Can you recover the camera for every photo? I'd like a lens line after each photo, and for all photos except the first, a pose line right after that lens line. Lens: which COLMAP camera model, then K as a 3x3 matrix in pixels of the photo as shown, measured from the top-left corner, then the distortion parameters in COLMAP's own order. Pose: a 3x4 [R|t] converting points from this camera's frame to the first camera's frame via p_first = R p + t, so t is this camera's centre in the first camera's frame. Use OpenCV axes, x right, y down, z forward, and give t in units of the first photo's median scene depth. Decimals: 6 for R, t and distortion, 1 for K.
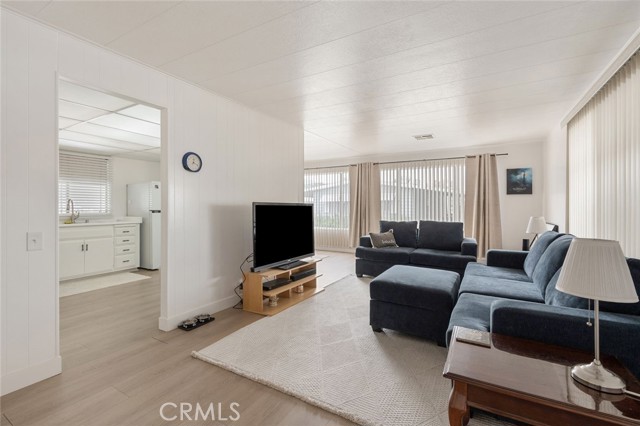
lens RADIAL K [[291.3, 0, 315.9], [0, 291.3, 206.8], [0, 0, 1]] dist [-0.002687, 0.001392]
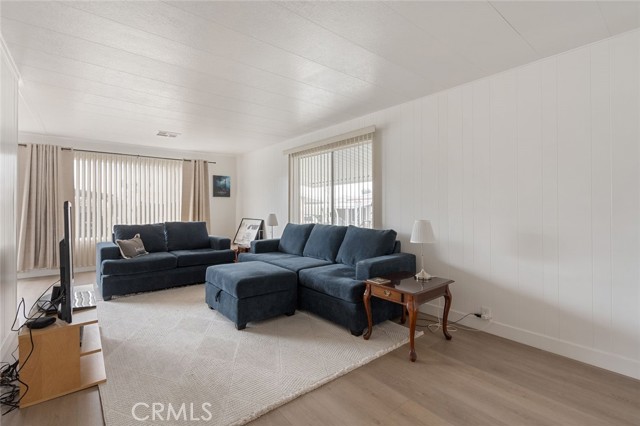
lens RADIAL K [[291.3, 0, 319.5], [0, 291.3, 207.3], [0, 0, 1]] dist [-0.002687, 0.001392]
pose [[0.348430, -0.007091, 0.937308, -0.597344], [0.006605, 0.999965, 0.005110, -0.003673], [-0.937311, 0.004410, 0.348465, 0.351157]]
